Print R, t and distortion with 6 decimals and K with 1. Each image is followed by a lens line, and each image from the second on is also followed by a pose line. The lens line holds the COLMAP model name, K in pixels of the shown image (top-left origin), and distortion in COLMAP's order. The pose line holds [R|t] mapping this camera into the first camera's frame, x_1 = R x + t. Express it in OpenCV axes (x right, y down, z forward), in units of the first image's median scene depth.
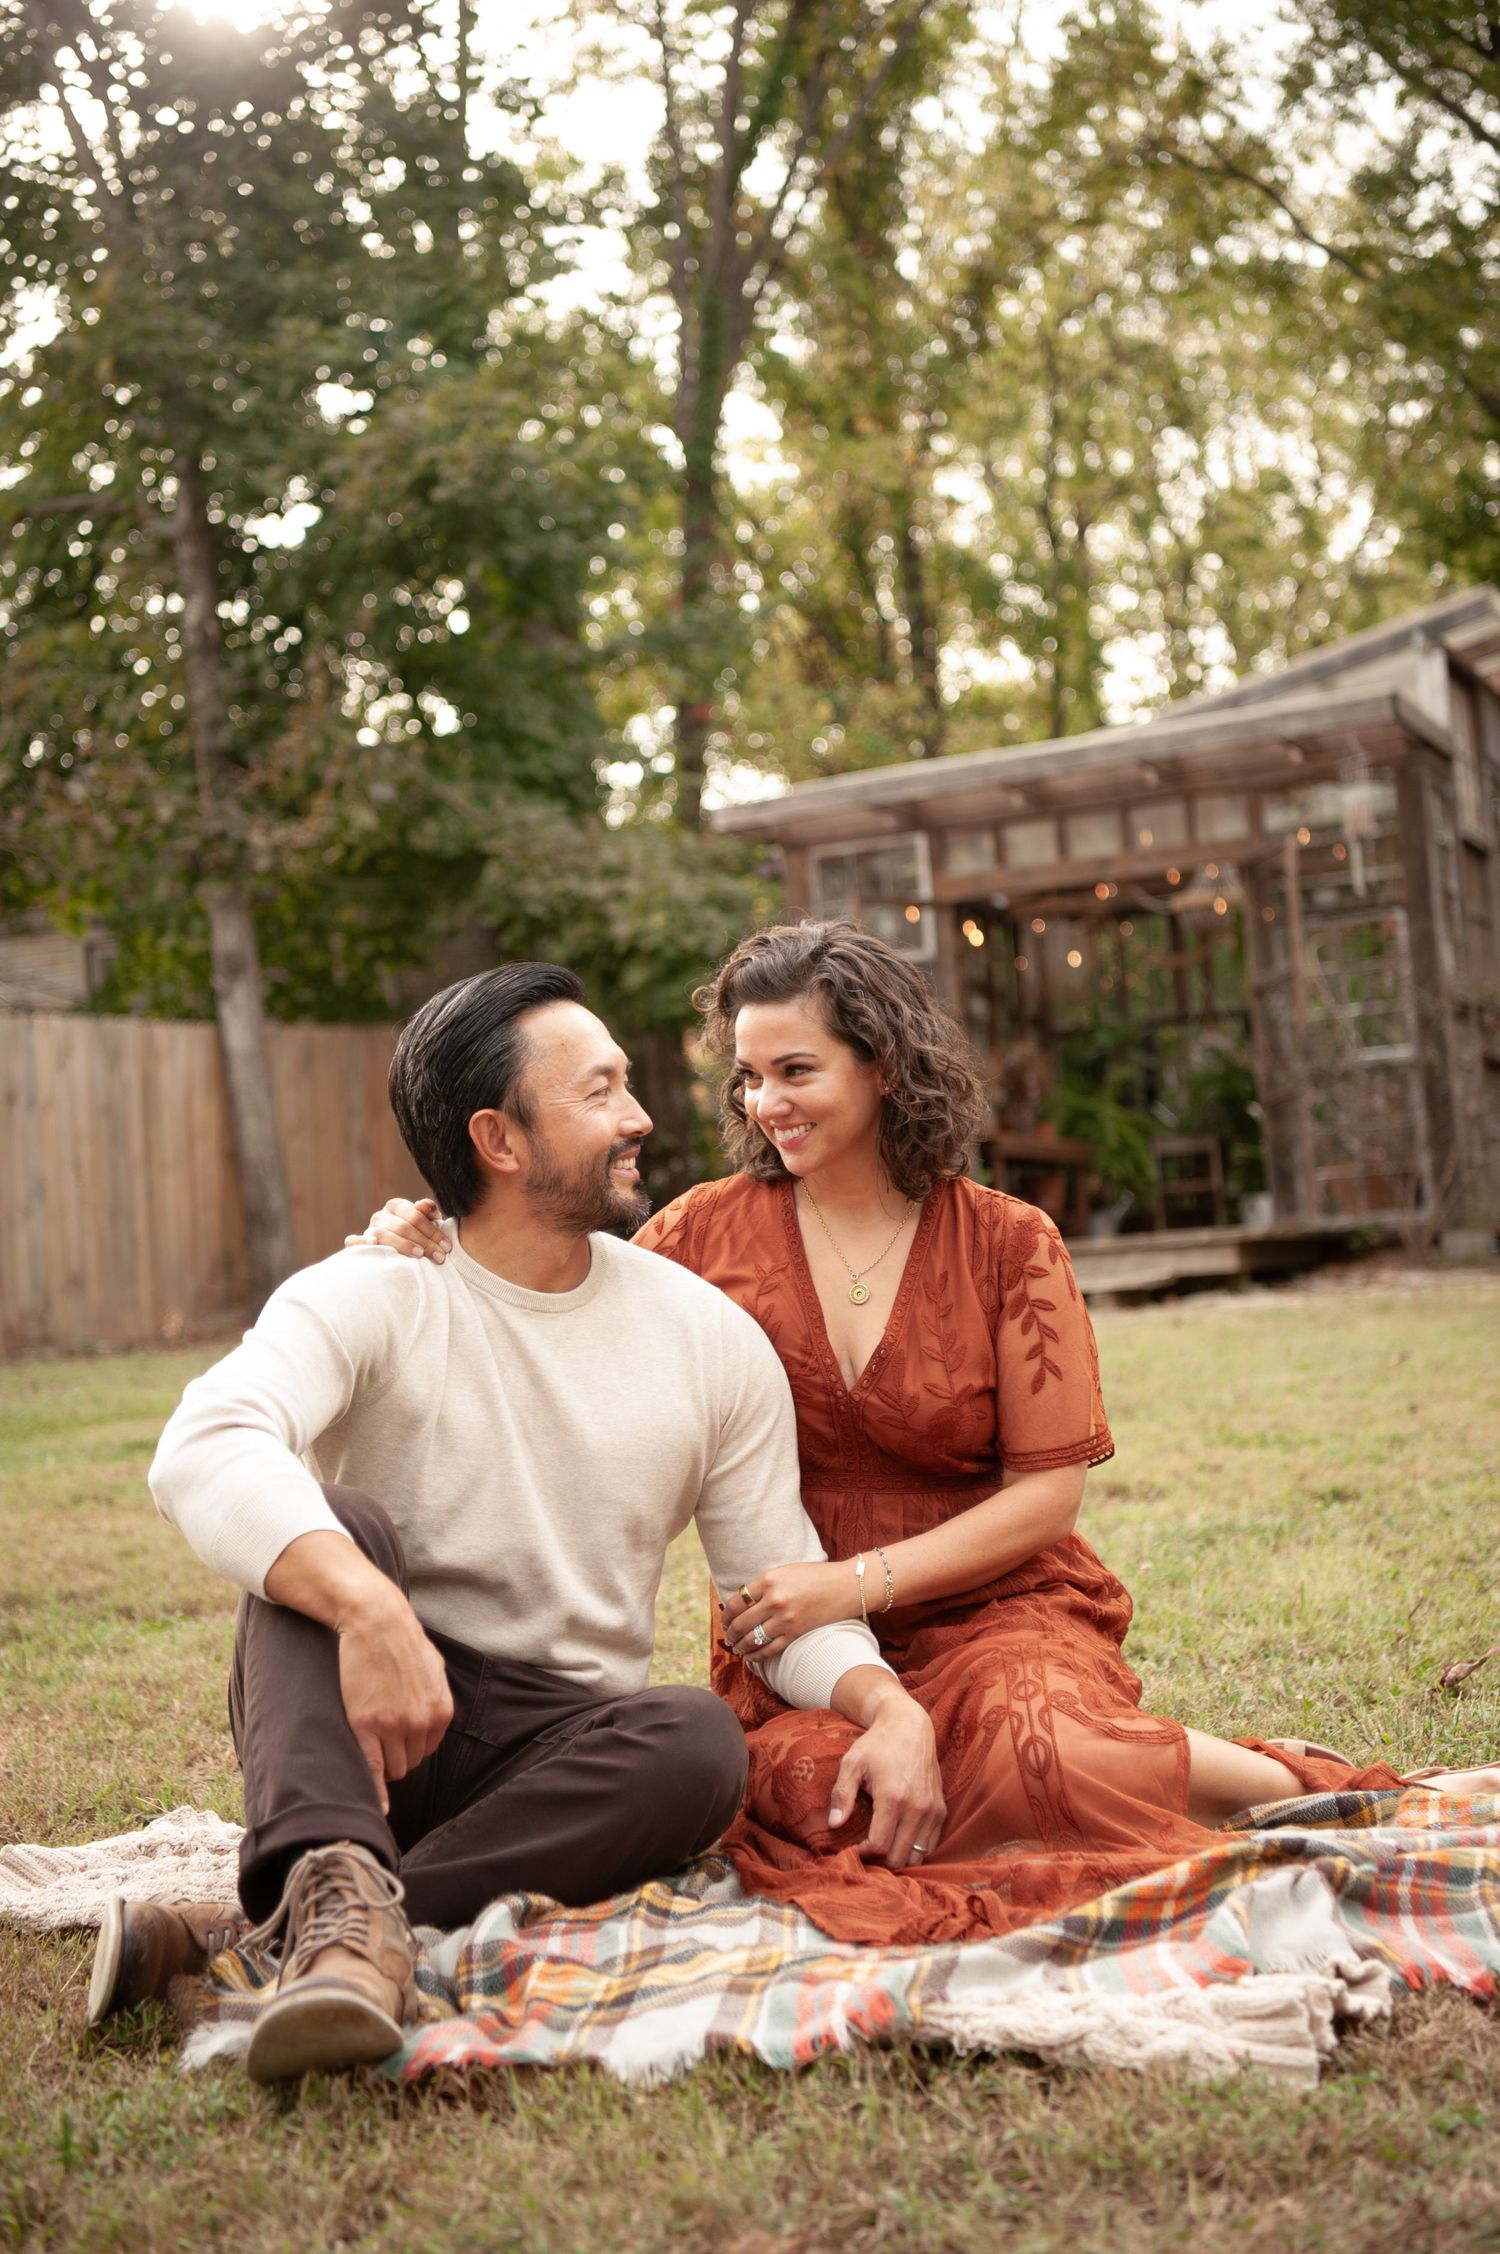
lens RADIAL K [[3151.8, 0, 750.0], [0, 3151.8, 1127.0], [0, 0, 1]] dist [0.168326, 0.013114]
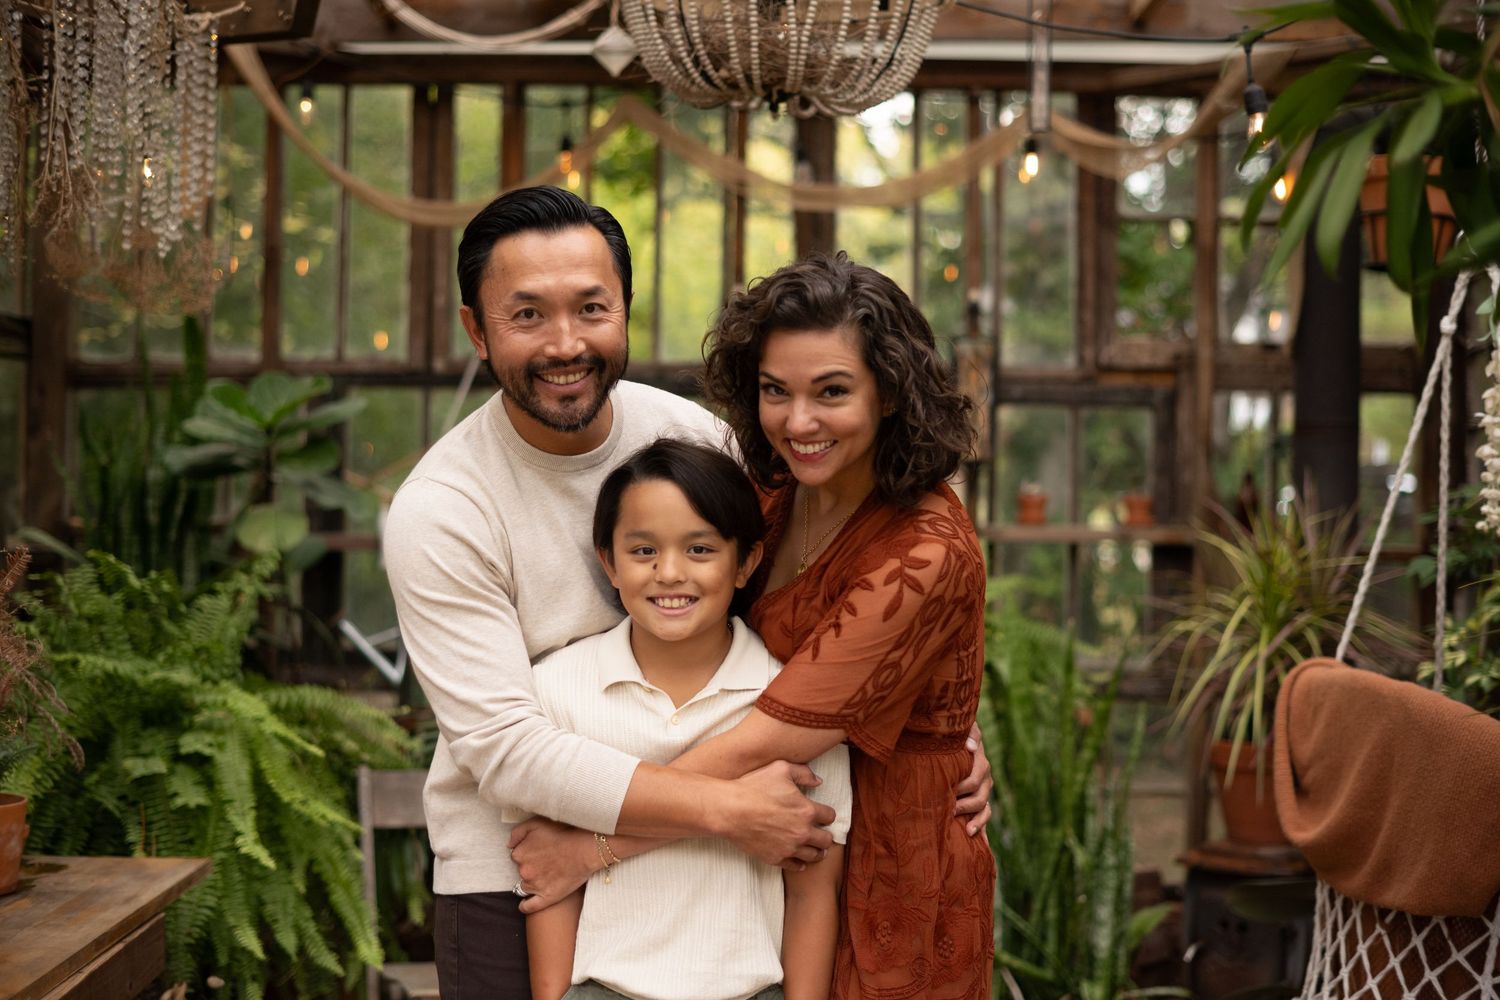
lens RADIAL K [[2337.7, 0, 701.4], [0, 2337.7, 497.6], [0, 0, 1]] dist [-0.079876, 0.068577]
pose [[0.928621, 0.083254, 0.361568, 0.071003], [-0.103813, 0.993879, 0.037778, -0.034011], [-0.356209, -0.072617, 0.931580, 0.747107]]
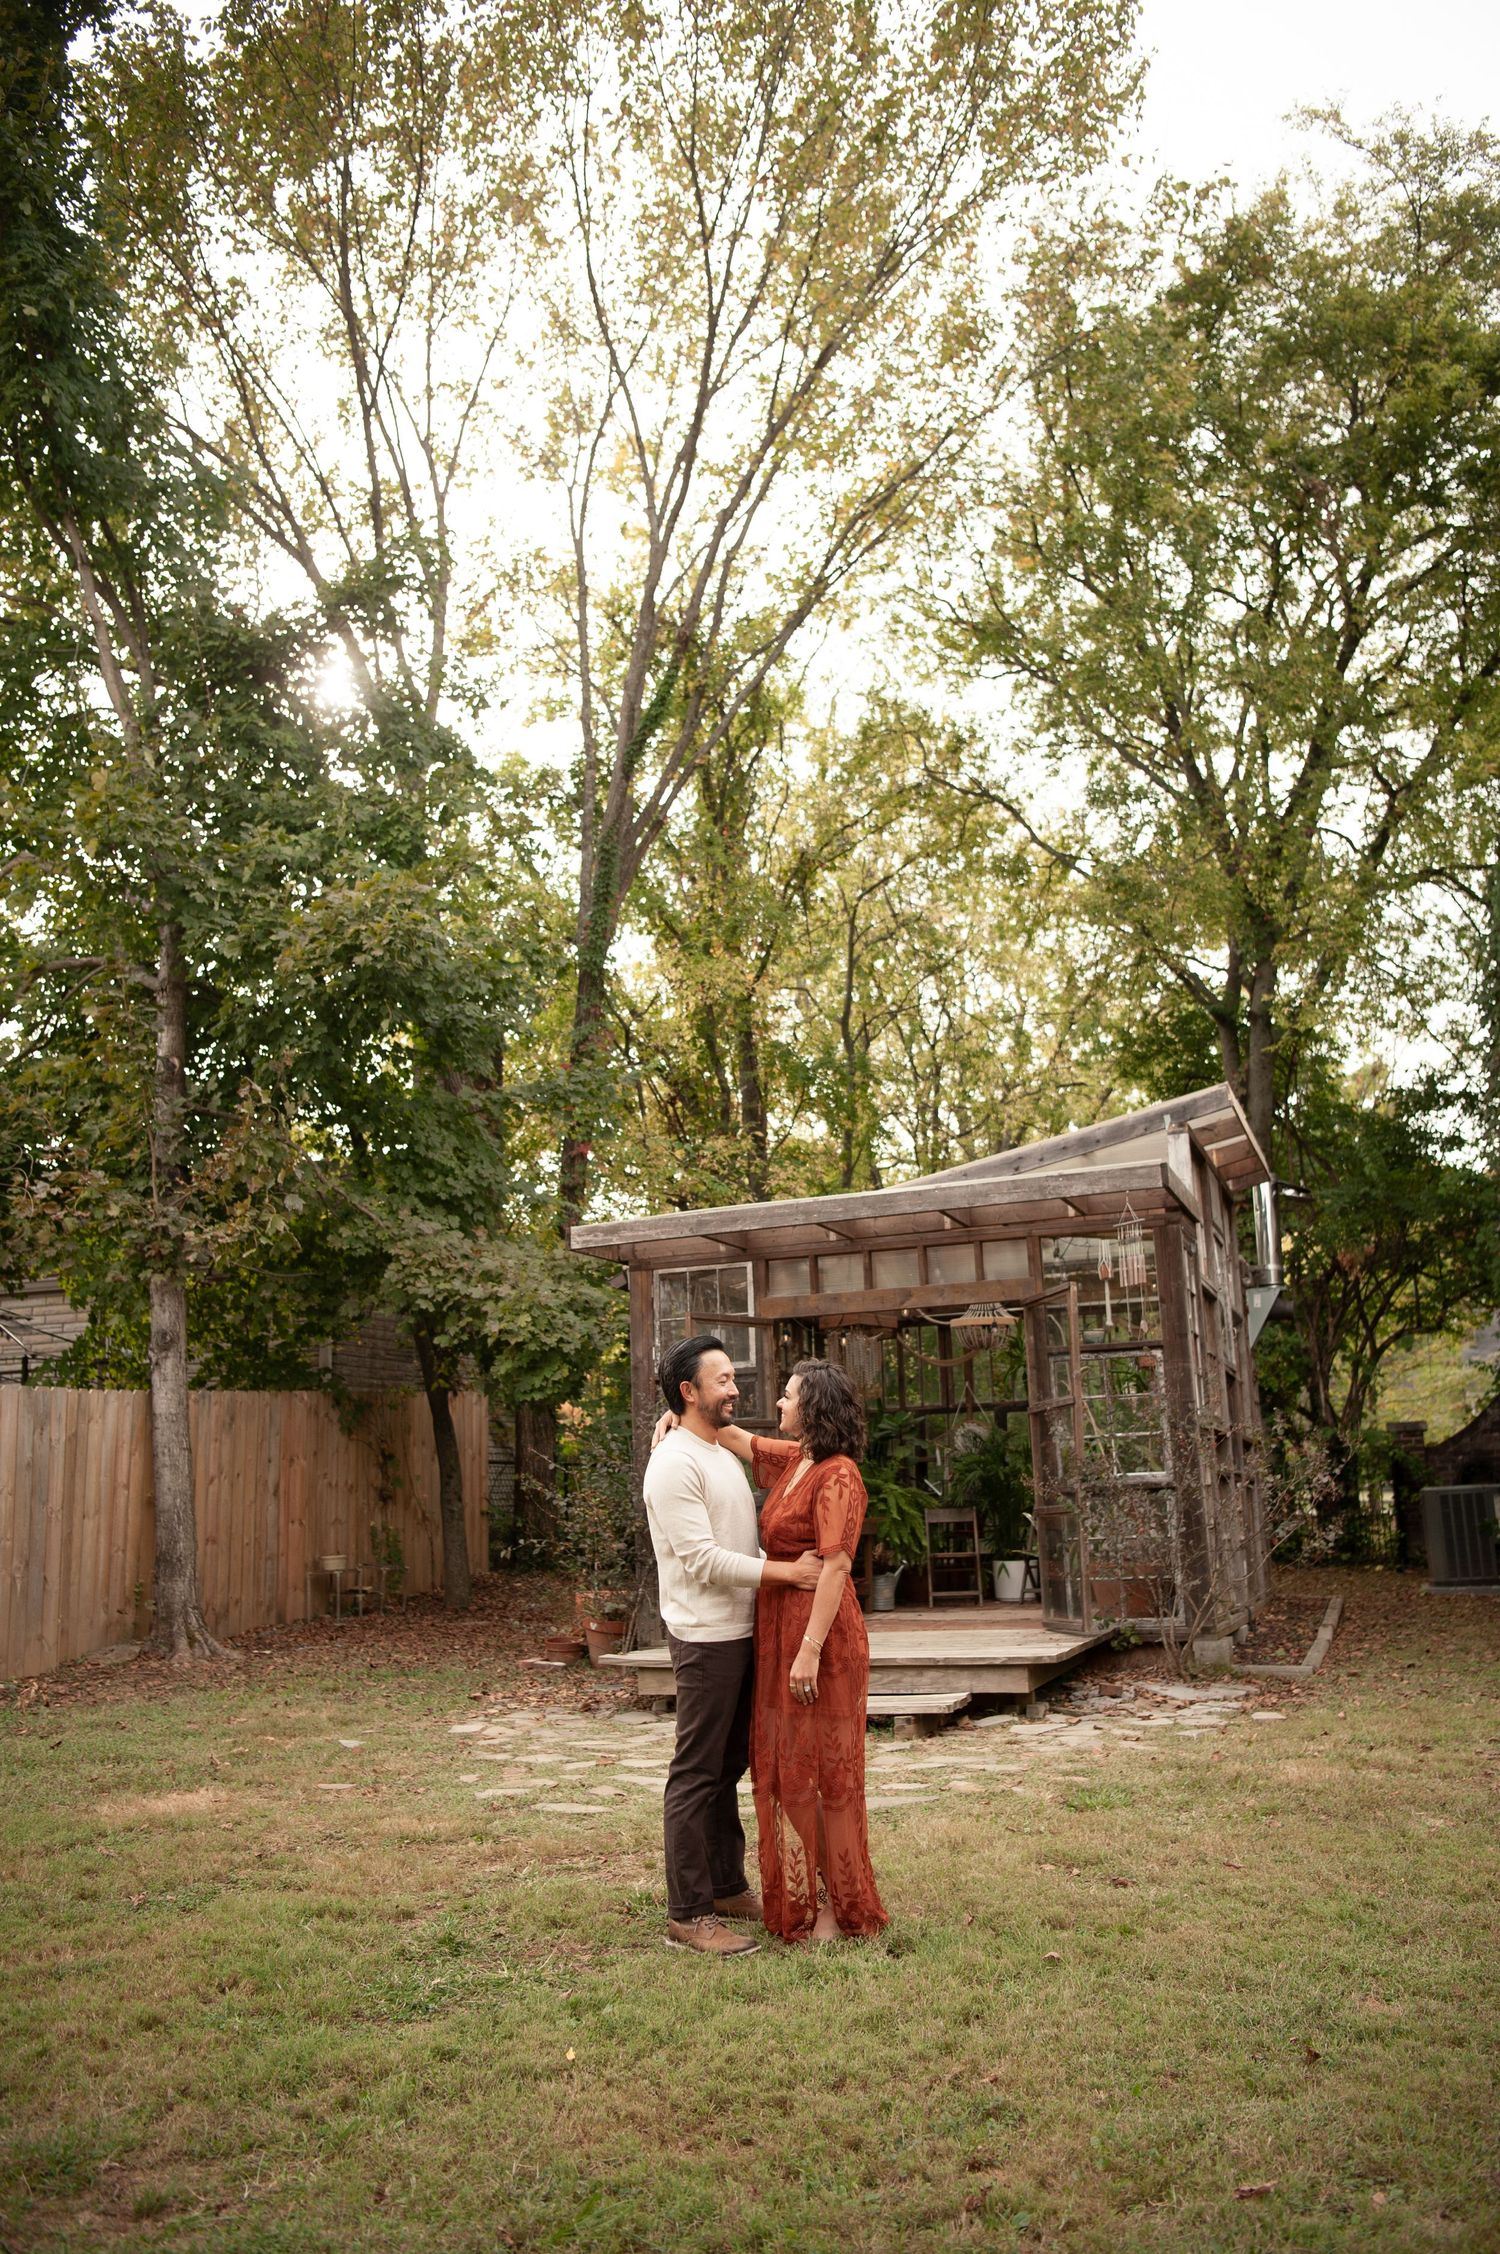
lens RADIAL K [[1948.8, 0, 762.2], [0, 1948.8, 1134.6], [0, 0, 1]] dist [-0.030302, 0.061470]
pose [[0.996866, 0.051617, 0.059942, 0.010757], [-0.042738, 0.989091, -0.140970, -0.030357], [-0.066564, 0.137967, 0.988198, 0.225789]]
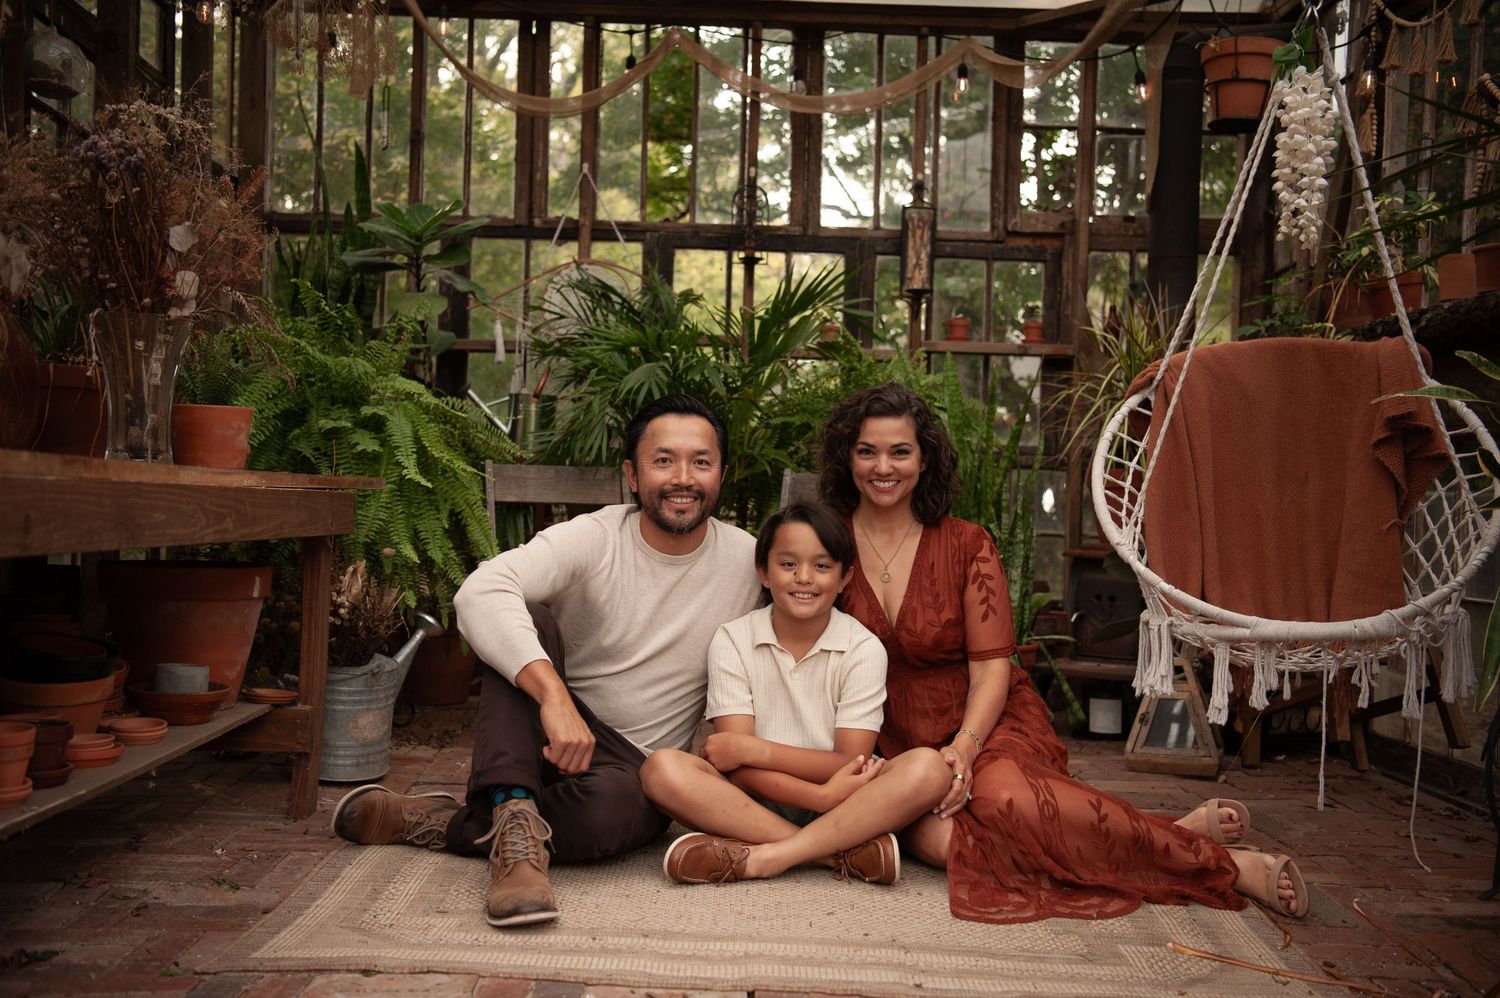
lens RADIAL K [[1642.2, 0, 734.6], [0, 1642.2, 479.5], [0, 0, 1]] dist [0.136680, -0.180853]
pose [[0.916182, 0.102044, 0.387553, 0.068959], [-0.120224, 0.992483, 0.022888, -0.003552], [-0.382304, -0.067563, 0.921563, 0.749115]]
